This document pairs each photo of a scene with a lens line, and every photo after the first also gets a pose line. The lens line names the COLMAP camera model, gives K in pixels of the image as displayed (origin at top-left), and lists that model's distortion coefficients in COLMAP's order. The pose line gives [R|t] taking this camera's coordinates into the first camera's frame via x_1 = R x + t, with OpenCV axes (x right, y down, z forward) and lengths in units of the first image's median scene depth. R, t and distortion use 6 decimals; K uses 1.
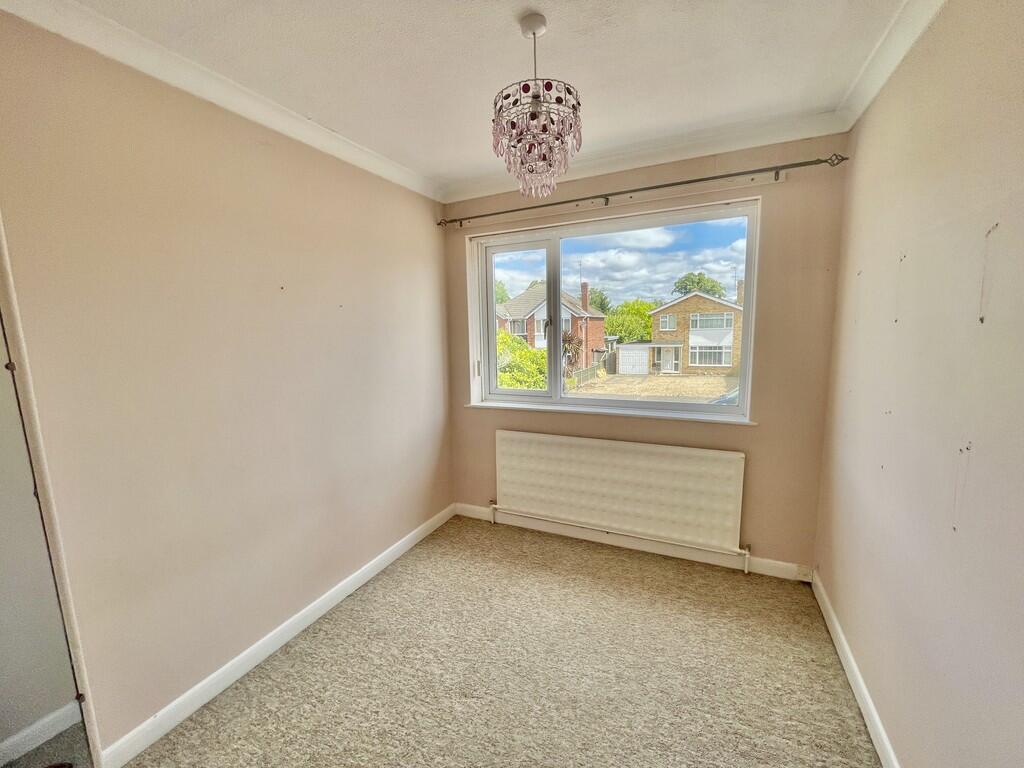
lens RADIAL K [[415.5, 0, 512.0], [0, 415.5, 384.0], [0, 0, 1]] dist [-0.002600, -0.000176]
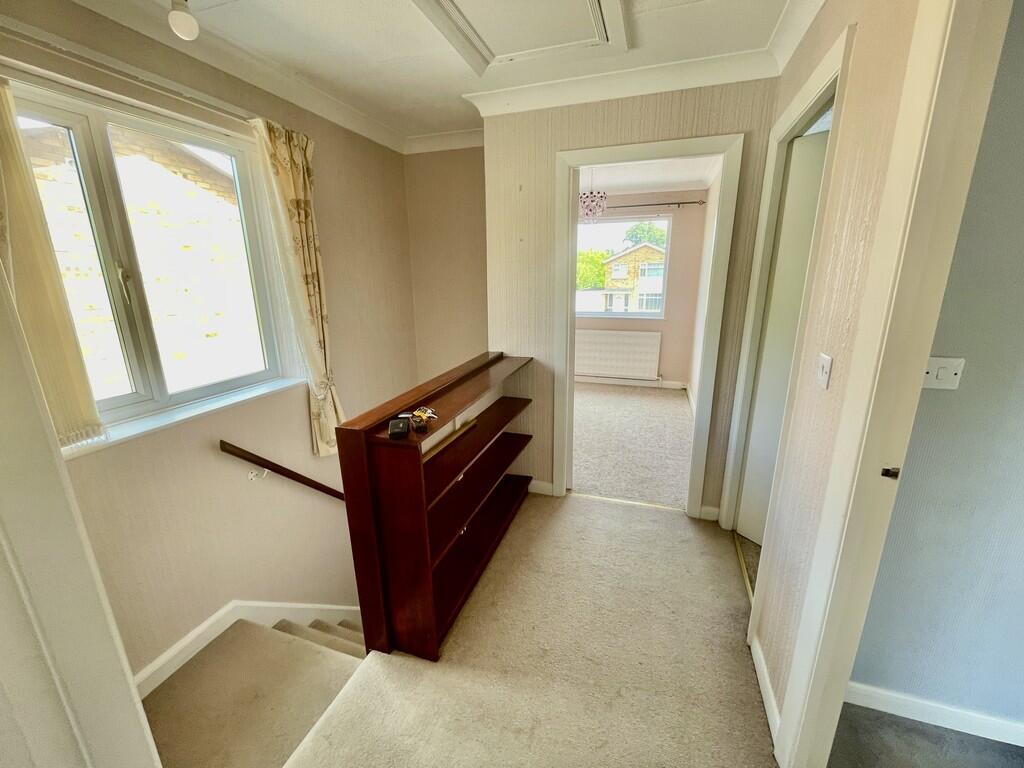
lens RADIAL K [[417.6, 0, 512.0], [0, 417.6, 384.0], [0, 0, 1]] dist [0.000670, 0.000014]
pose [[0.993272, -0.015672, 0.114743, -0.041351], [0.001547, 0.992508, 0.122170, 0.014099], [-0.115798, -0.121171, 0.985854, -0.096060]]
